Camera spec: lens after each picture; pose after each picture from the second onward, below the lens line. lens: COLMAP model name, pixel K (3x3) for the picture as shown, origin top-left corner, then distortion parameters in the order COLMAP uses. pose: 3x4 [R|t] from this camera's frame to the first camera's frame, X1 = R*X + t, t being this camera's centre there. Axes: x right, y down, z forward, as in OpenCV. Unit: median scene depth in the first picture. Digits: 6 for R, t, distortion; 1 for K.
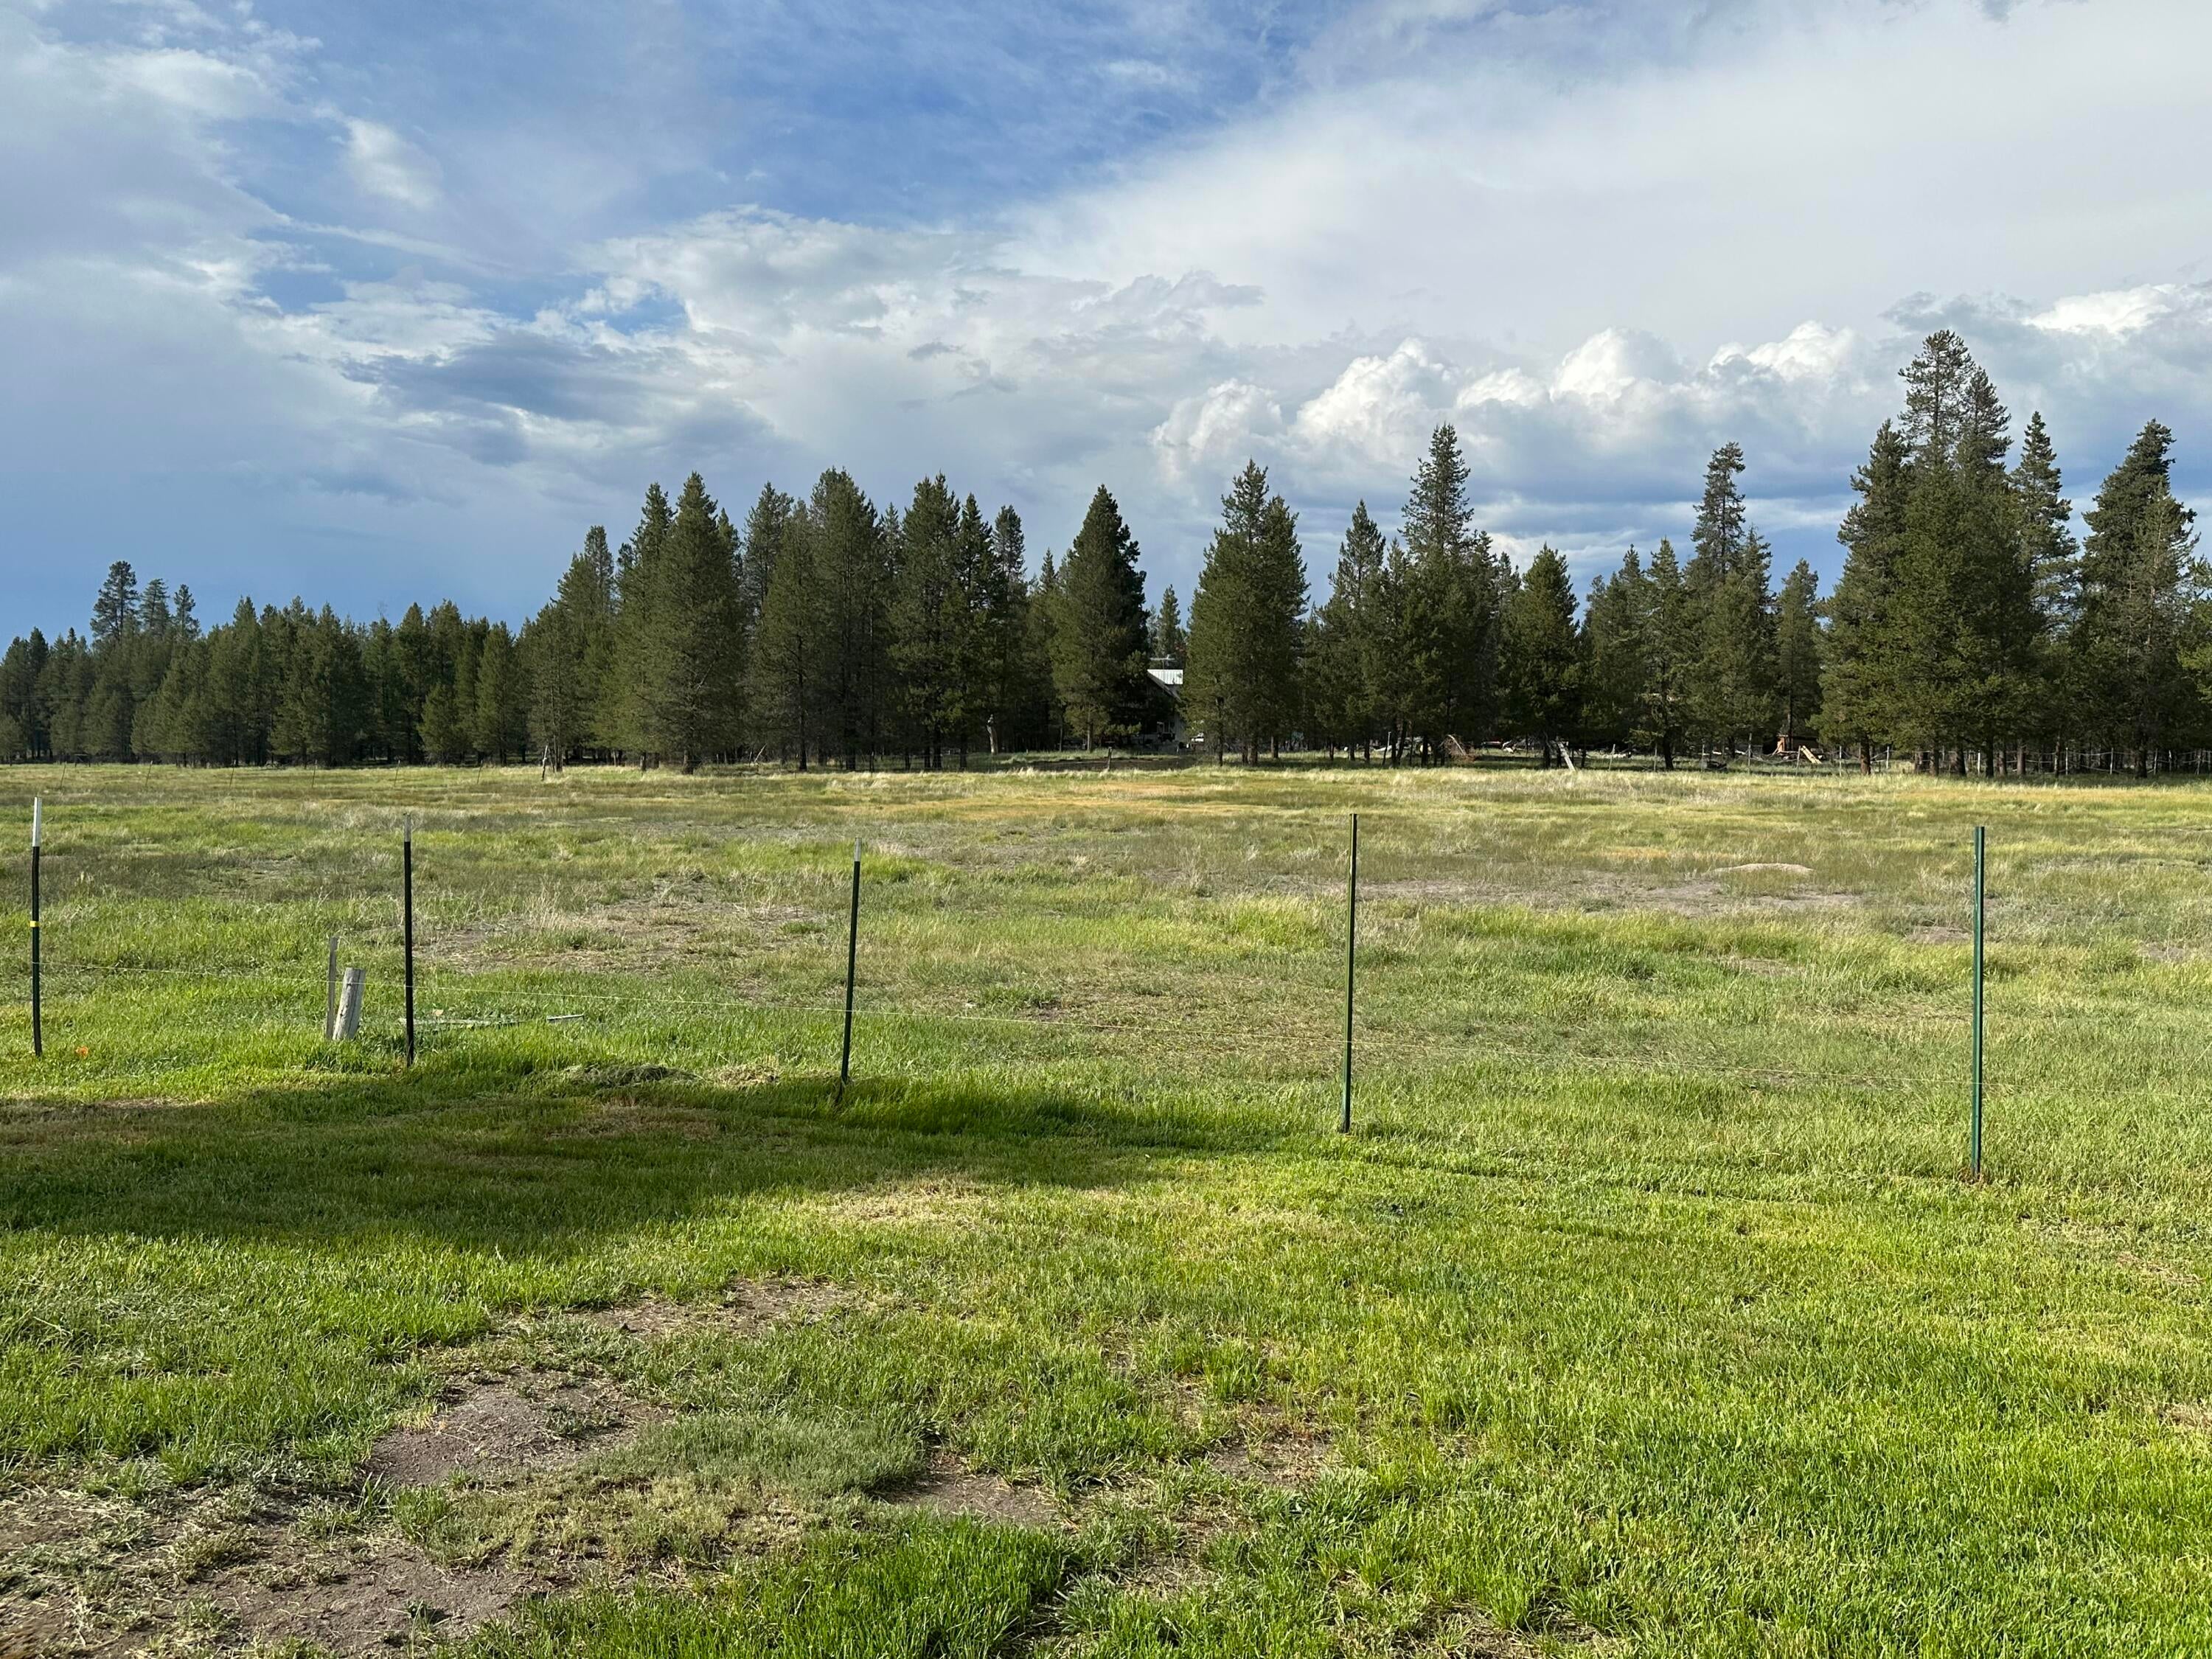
lens RADIAL K [[1654.4, 0, 1106.0], [0, 1654.4, 829.5], [0, 0, 1]] dist [0.111343, -0.168085]
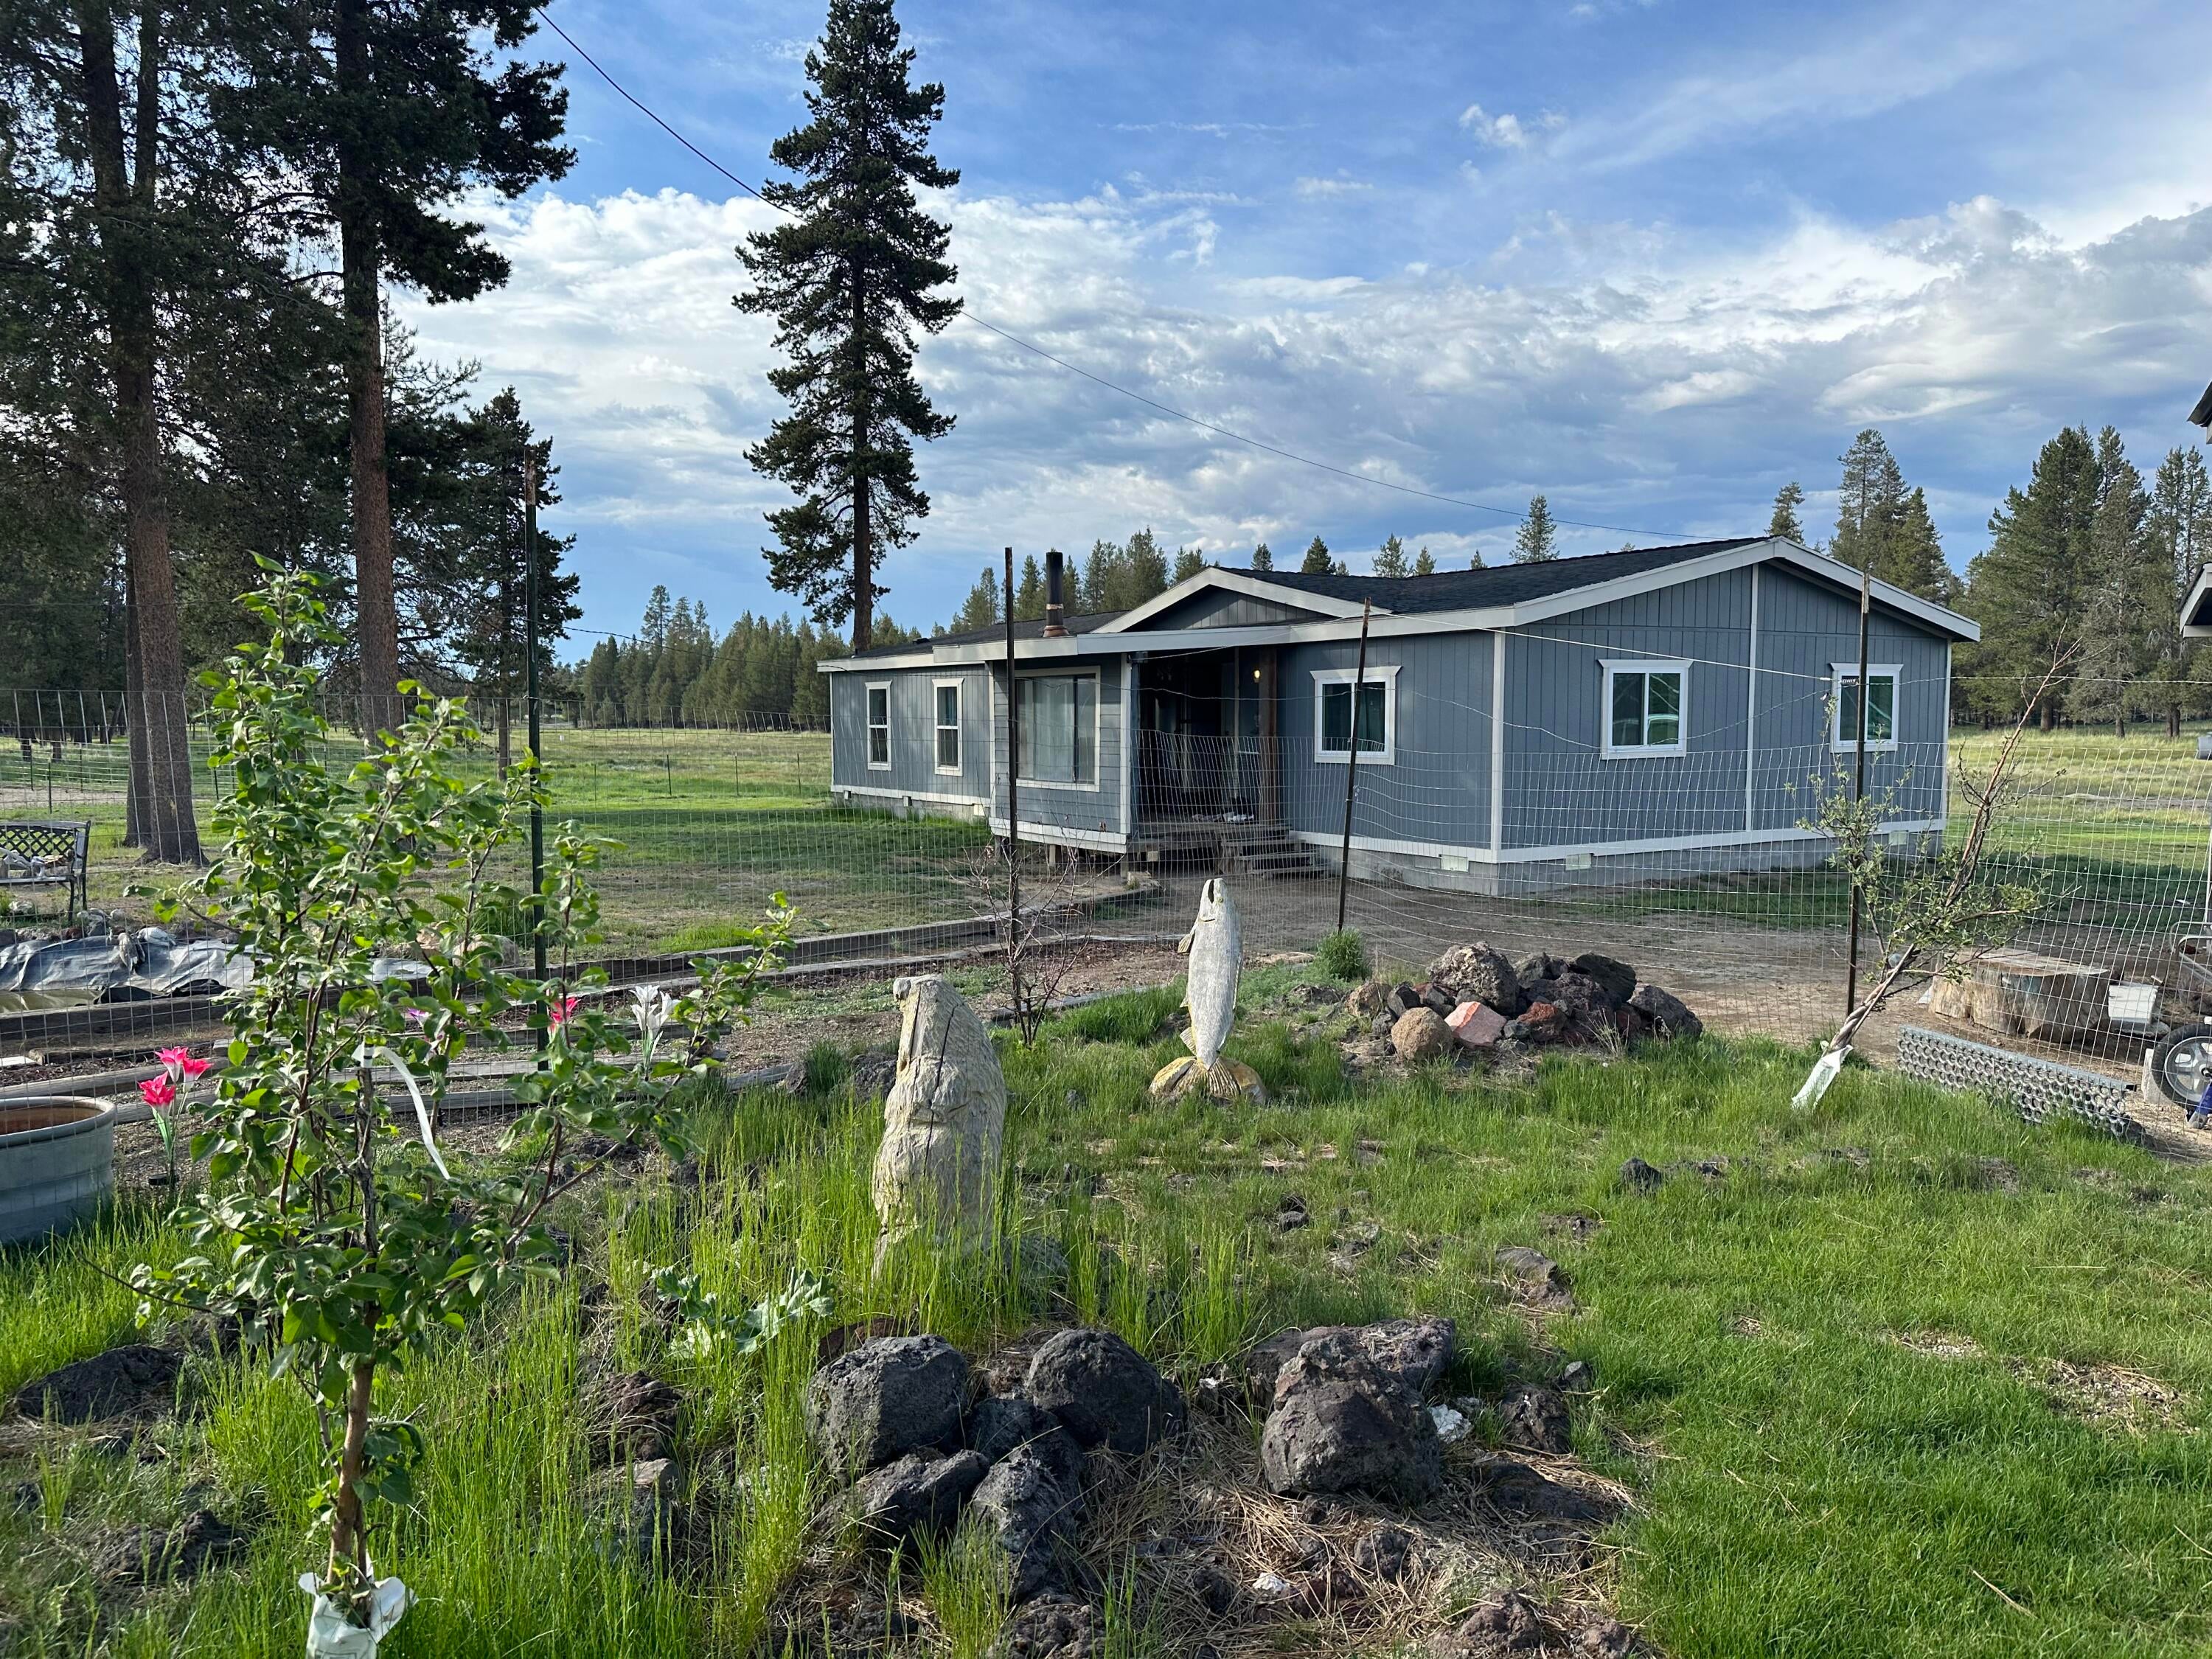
lens RADIAL K [[1654.4, 0, 1106.0], [0, 1654.4, 829.5], [0, 0, 1]] dist [0.111343, -0.168085]
pose [[0.978820, 0.002931, -0.204702, 0.109504], [0.003519, 0.999509, 0.031137, 0.006703], [0.204692, -0.031198, 0.978329, -0.463489]]
